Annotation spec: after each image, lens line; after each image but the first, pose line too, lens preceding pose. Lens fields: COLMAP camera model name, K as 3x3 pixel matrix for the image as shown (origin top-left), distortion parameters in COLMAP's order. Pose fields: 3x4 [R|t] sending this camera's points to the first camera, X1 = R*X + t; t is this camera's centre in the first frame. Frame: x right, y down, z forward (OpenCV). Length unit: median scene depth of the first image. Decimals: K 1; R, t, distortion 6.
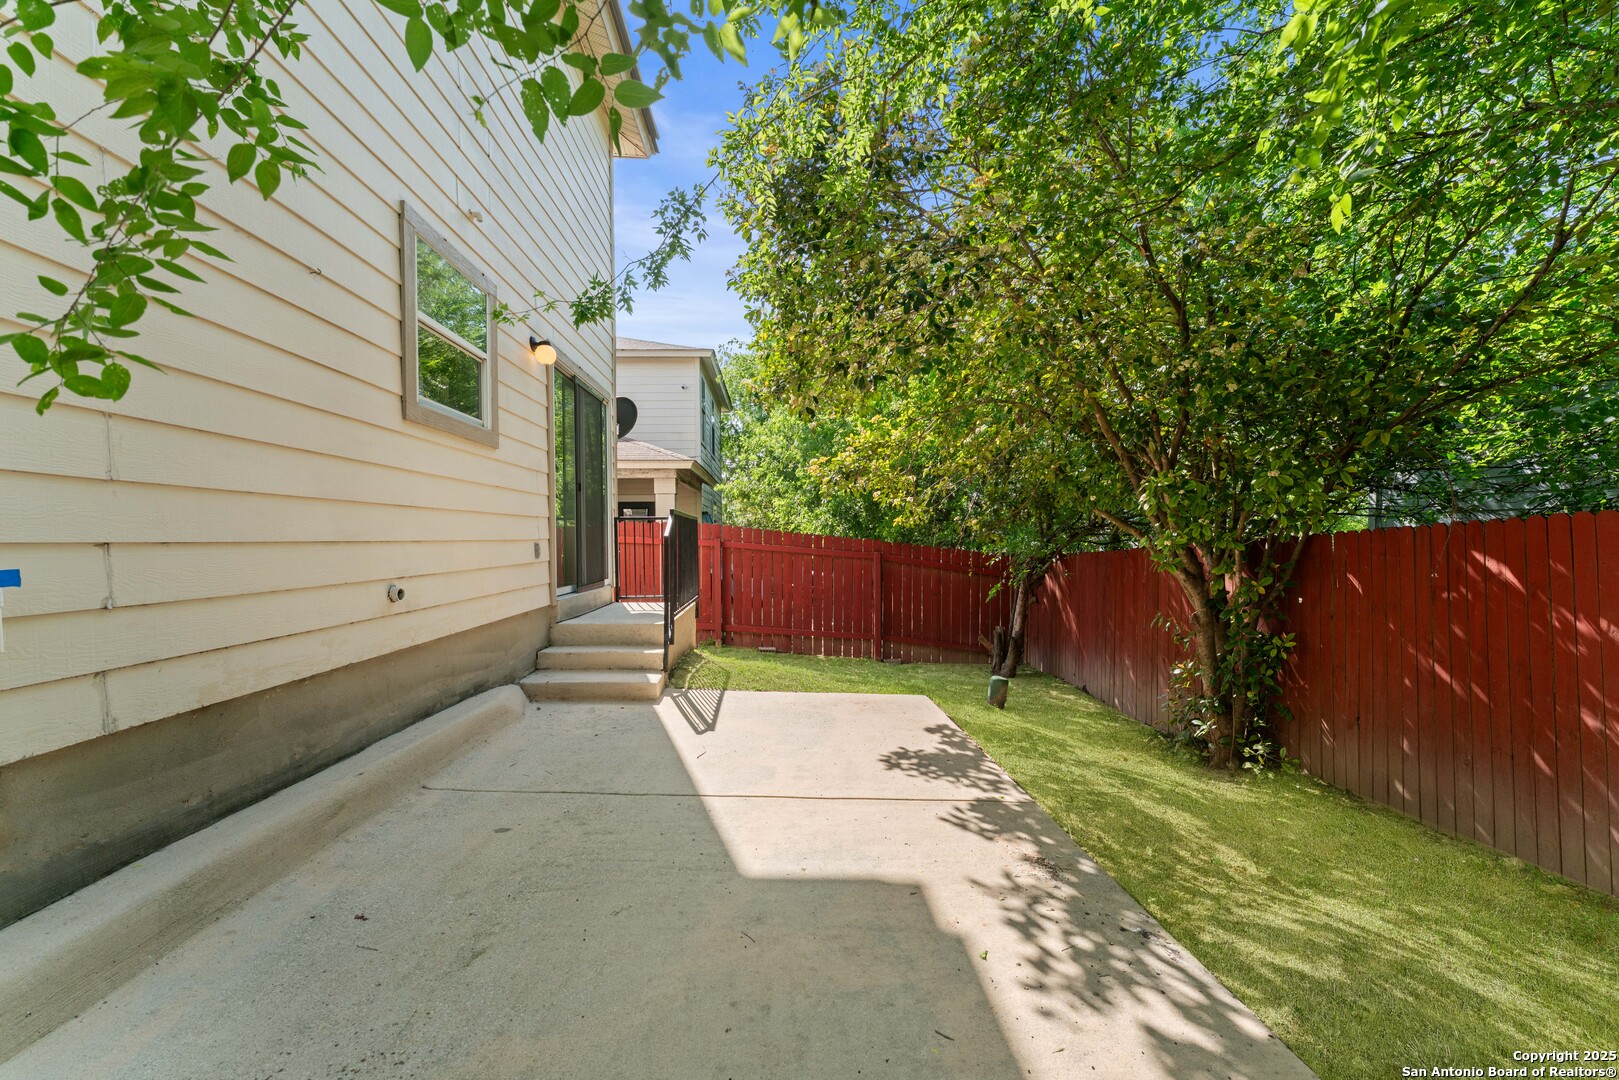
lens RADIAL K [[643.8, 0, 806.7], [0, 643.8, 534.4], [0, 0, 1]] dist [0.000001, 0.000426]
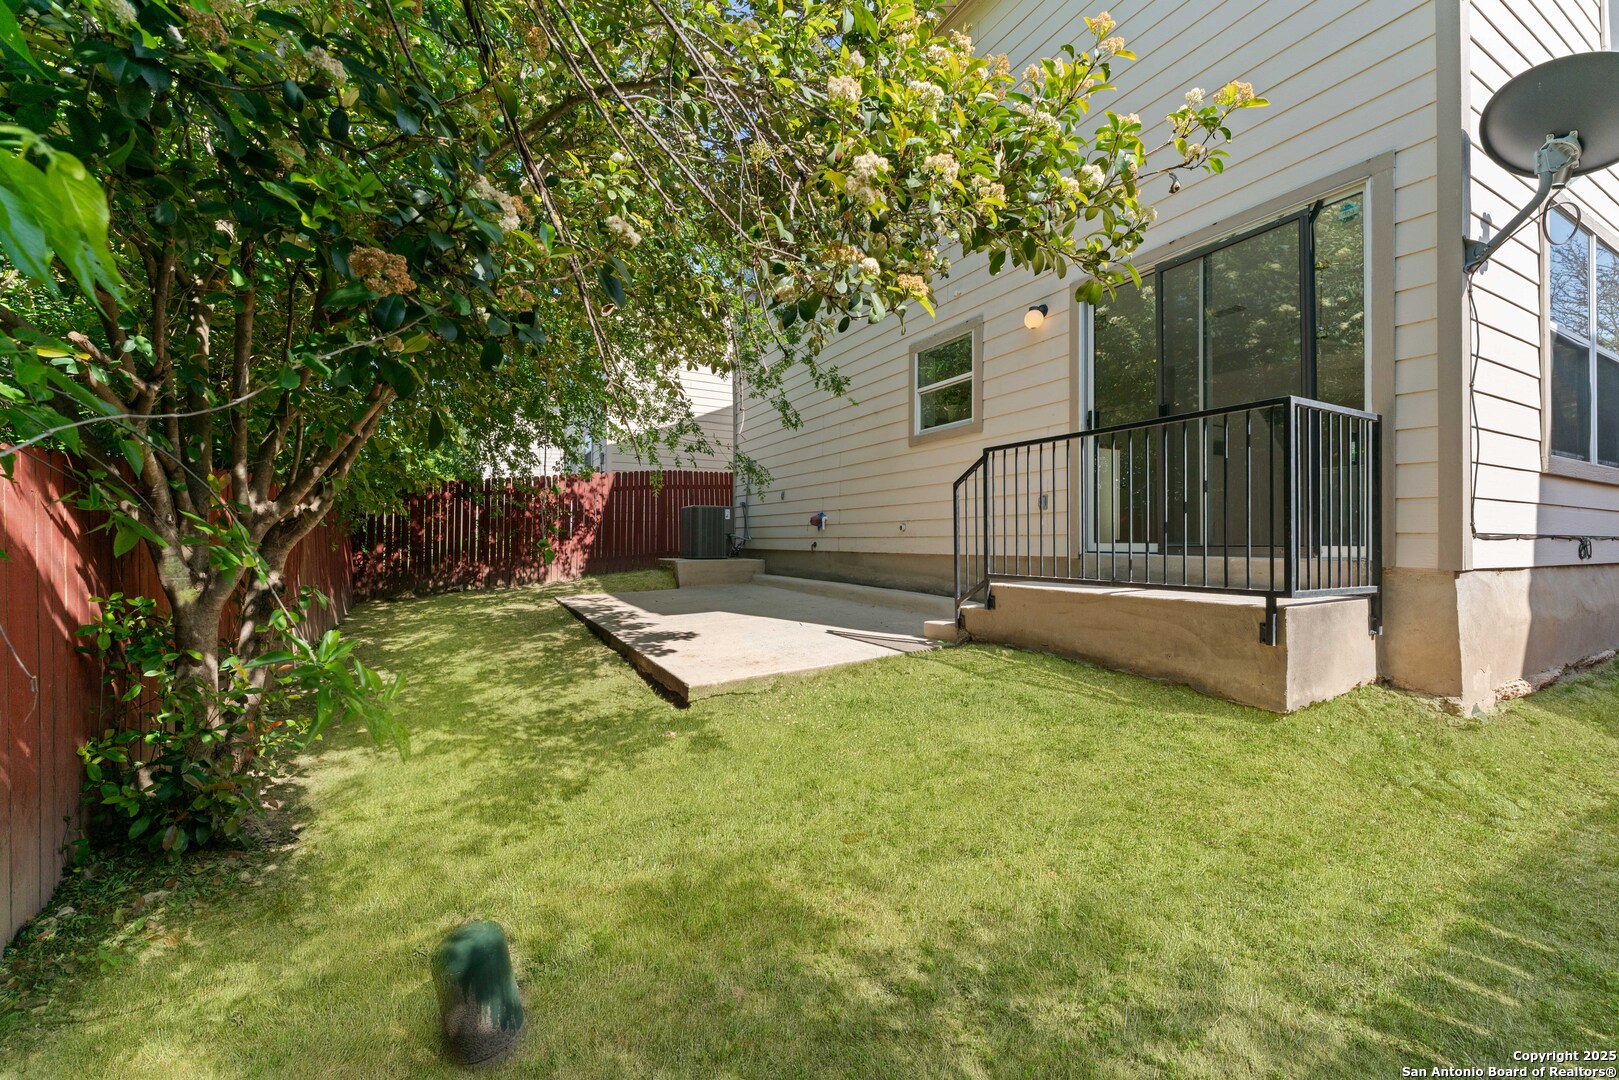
lens RADIAL K [[643.8, 0, 813.7], [0, 643.8, 538.7], [0, 0, 1]] dist [0.000001, 0.000426]
pose [[-0.896506, 0.000816, -0.443031, 0.634920], [0.006597, 0.999912, -0.011508, 0.155317], [0.442983, -0.013239, -0.896432, 2.877916]]
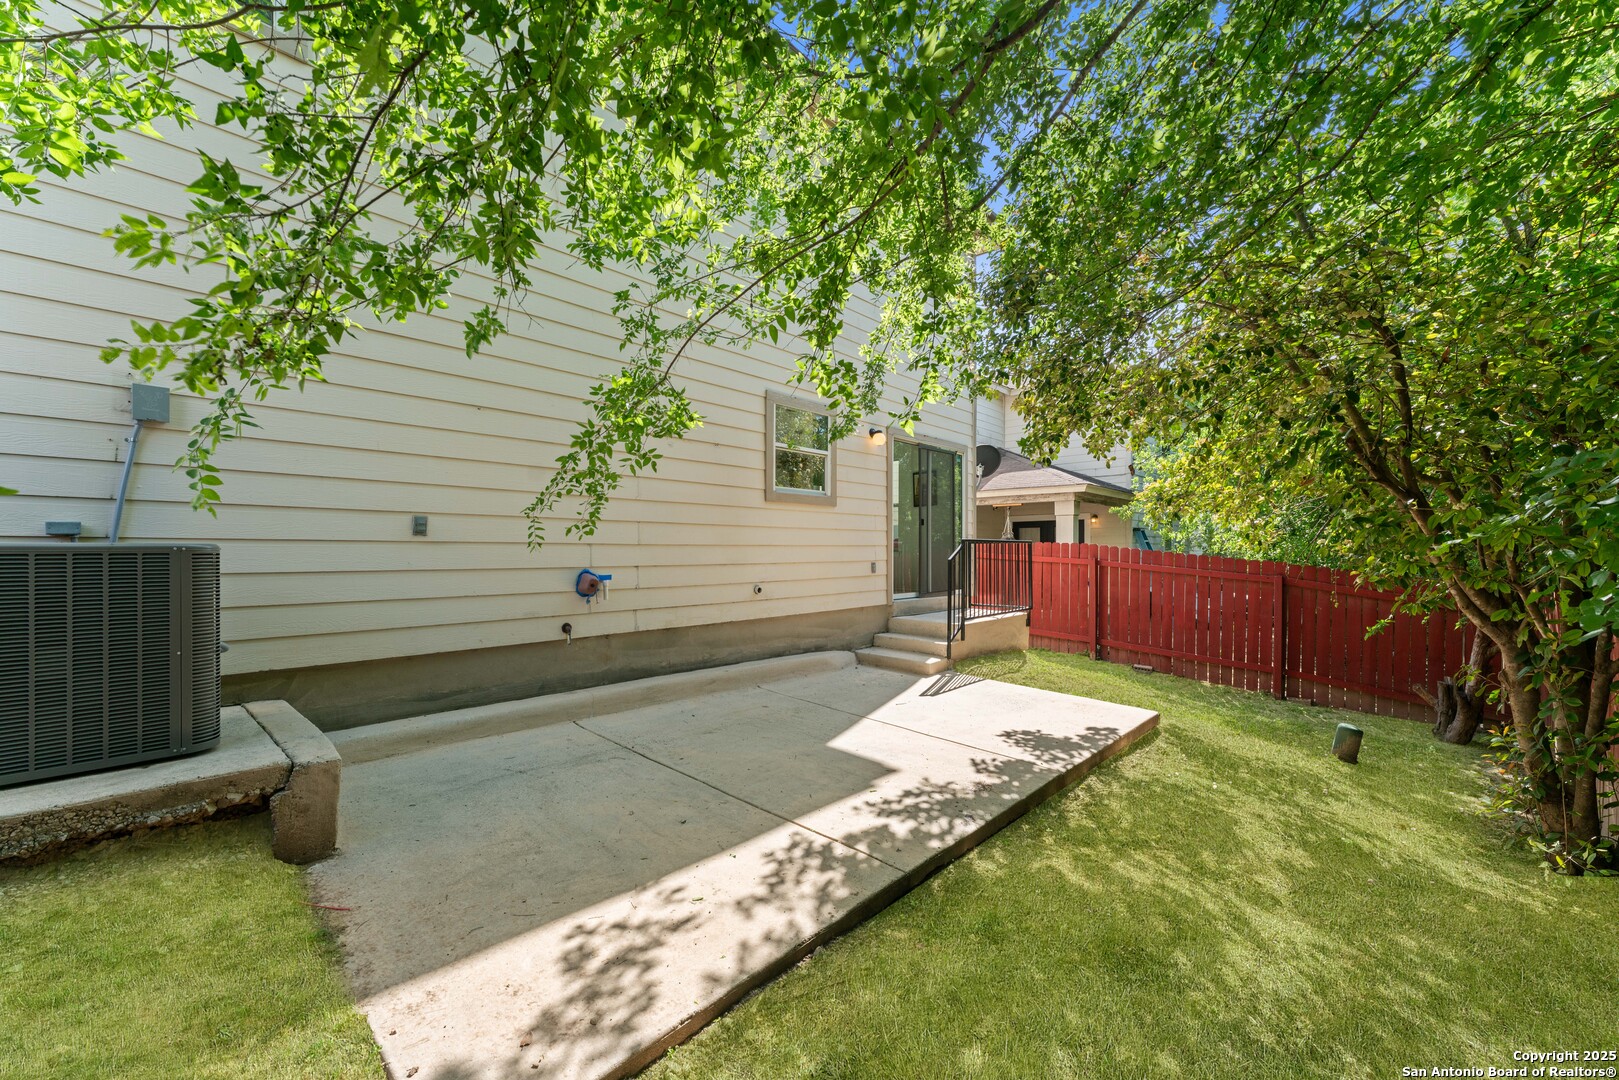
lens RADIAL K [[643.8, 0, 815.1], [0, 643.8, 547.3], [0, 0, 1]] dist [0.000001, 0.000426]
pose [[0.708846, 0.006831, -0.705330, 0.889938], [-0.002808, 0.999973, 0.006862, -0.053694], [0.705358, -0.002883, 0.708845, -0.284226]]
